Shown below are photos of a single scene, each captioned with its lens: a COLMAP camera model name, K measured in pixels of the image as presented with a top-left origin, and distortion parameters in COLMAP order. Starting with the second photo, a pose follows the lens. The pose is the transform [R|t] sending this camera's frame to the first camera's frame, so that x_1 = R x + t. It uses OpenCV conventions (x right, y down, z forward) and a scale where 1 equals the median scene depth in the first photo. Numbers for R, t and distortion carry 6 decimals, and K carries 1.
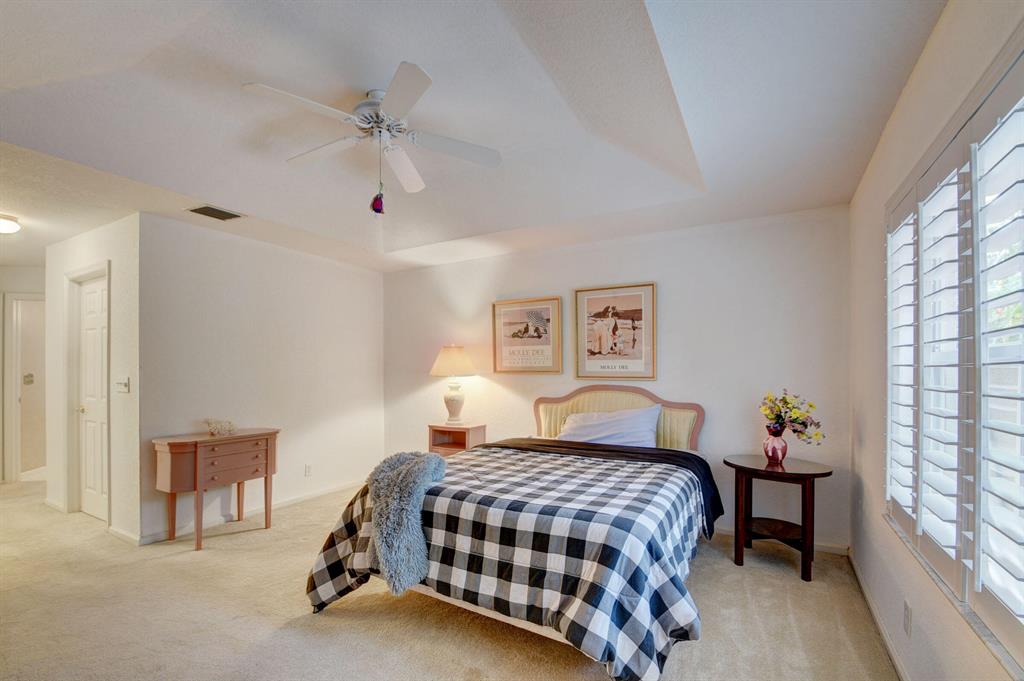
lens RADIAL K [[451.9, 0, 503.1], [0, 451.9, 367.9], [0, 0, 1]] dist [0.003255, -0.010235]
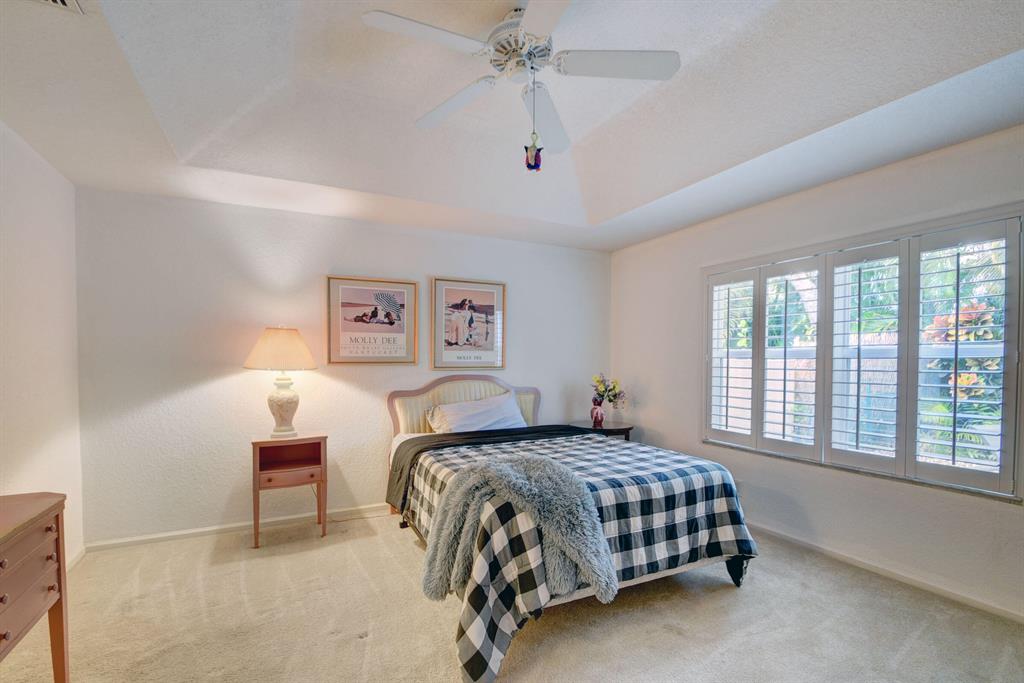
lens RADIAL K [[451.9, 0, 503.1], [0, 451.9, 368.9], [0, 0, 1]] dist [0.003255, -0.010235]
pose [[0.553811, -0.020349, 0.832393, -0.581215], [-0.001779, 0.999670, 0.025623, -0.002370], [-0.832640, -0.015671, 0.553593, 0.345669]]
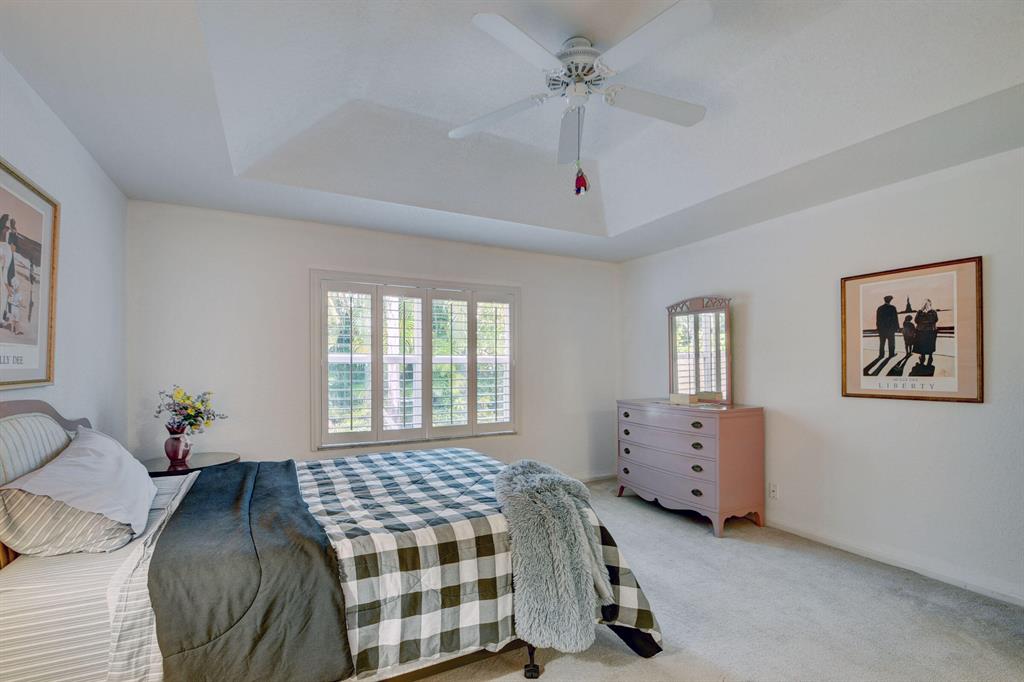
lens RADIAL K [[451.9, 0, 503.1], [0, 451.9, 368.4], [0, 0, 1]] dist [0.003255, -0.010235]
pose [[-0.839888, -0.002657, 0.542753, -0.374721], [0.000184, 0.999987, 0.005180, 0.004469], [-0.542759, 0.004451, -0.839877, 1.085388]]
